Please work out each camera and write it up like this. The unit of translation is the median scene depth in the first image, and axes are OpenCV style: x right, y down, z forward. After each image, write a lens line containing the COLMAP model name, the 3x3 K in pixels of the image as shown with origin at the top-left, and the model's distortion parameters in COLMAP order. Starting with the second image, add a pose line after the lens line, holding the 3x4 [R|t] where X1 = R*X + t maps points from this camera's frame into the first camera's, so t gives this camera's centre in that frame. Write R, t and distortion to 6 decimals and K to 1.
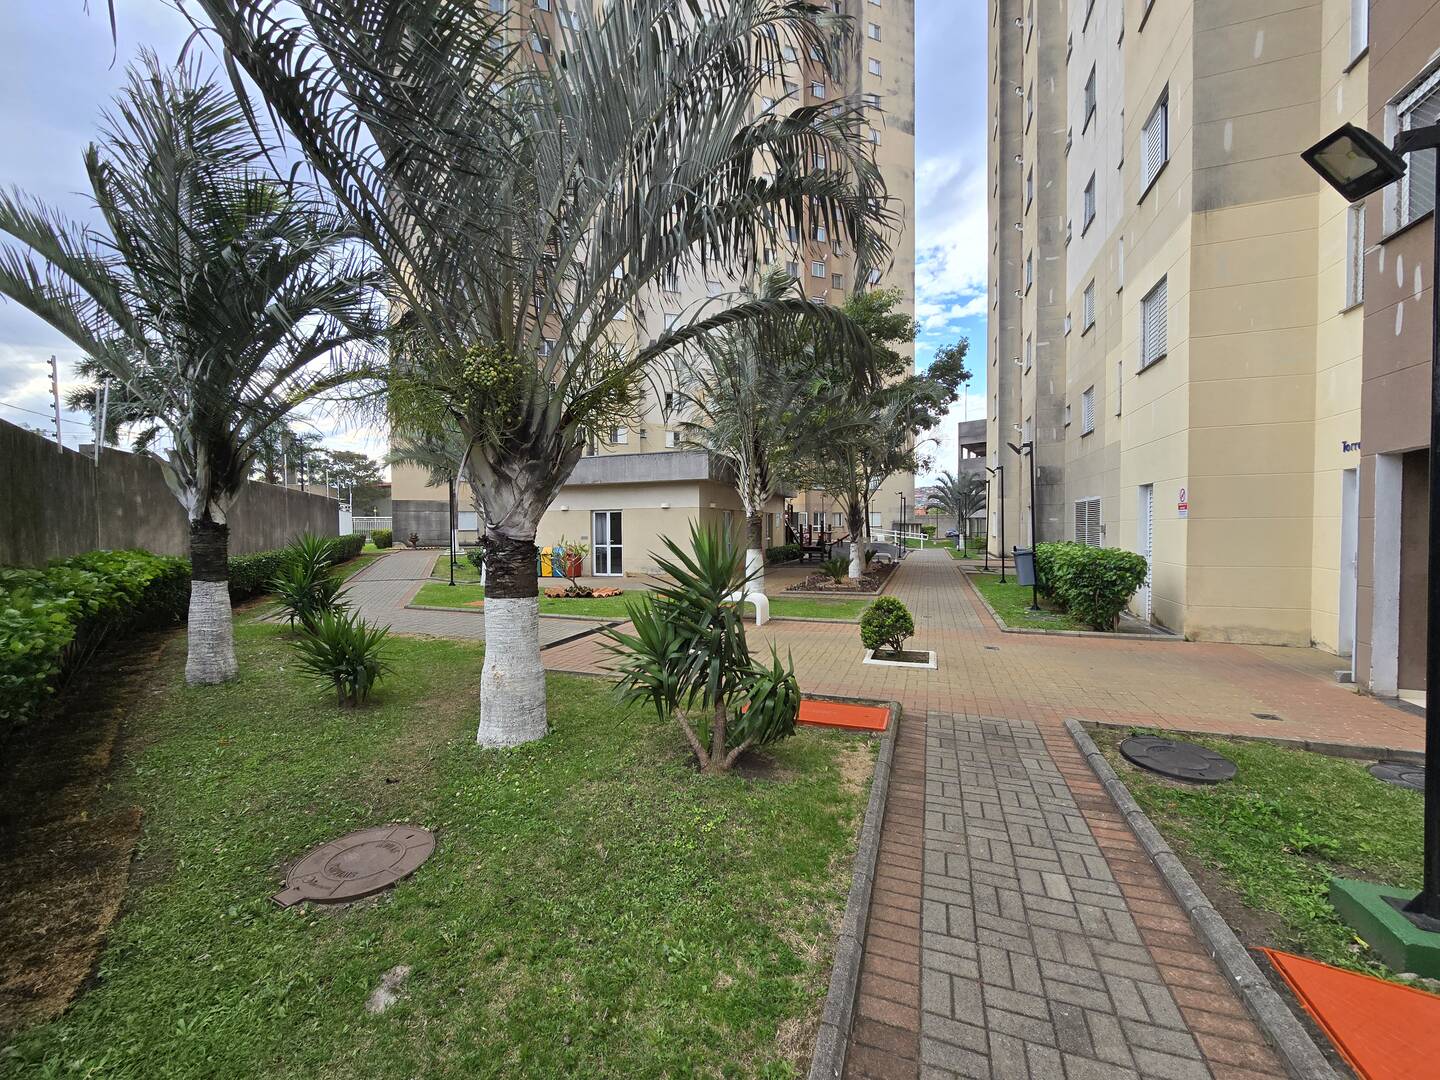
lens RADIAL K [[596.7, 0, 718.6], [0, 596.7, 540.9], [0, 0, 1]] dist [-0.001140, -0.001138]
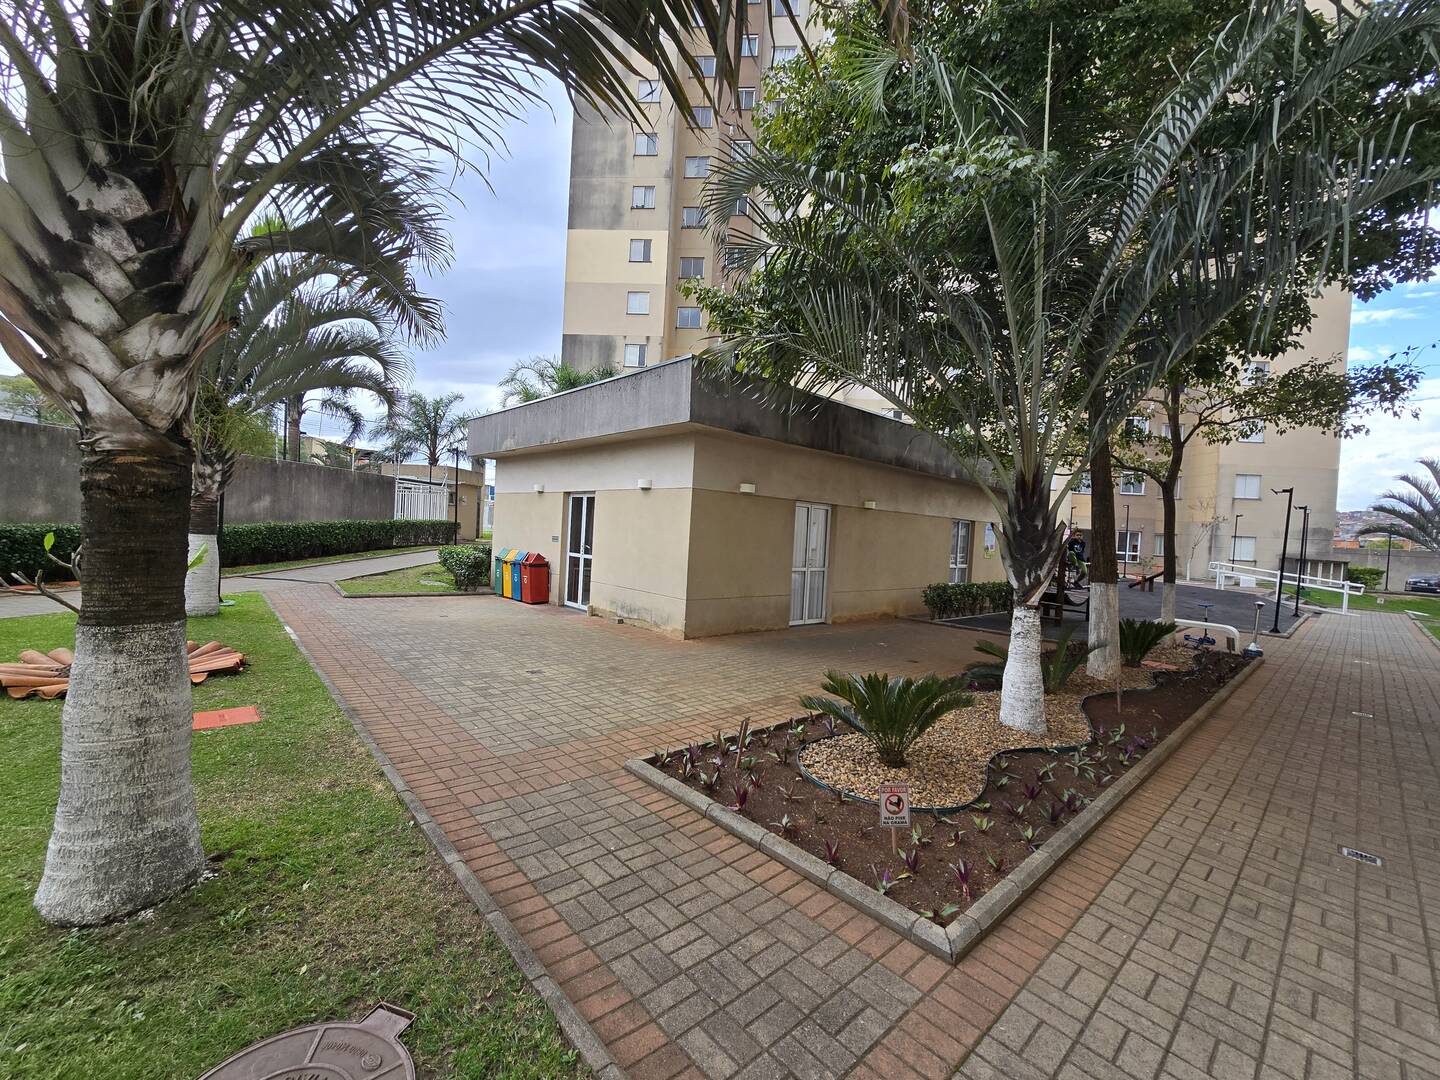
lens RADIAL K [[596.7, 0, 716.8], [0, 596.7, 532.7], [0, 0, 1]] dist [-0.001140, -0.001138]
pose [[0.880764, 0.059614, -0.469788, 0.193690], [-0.073484, 0.997233, -0.011224, -0.016272], [0.467819, 0.044408, 0.882708, 0.559909]]
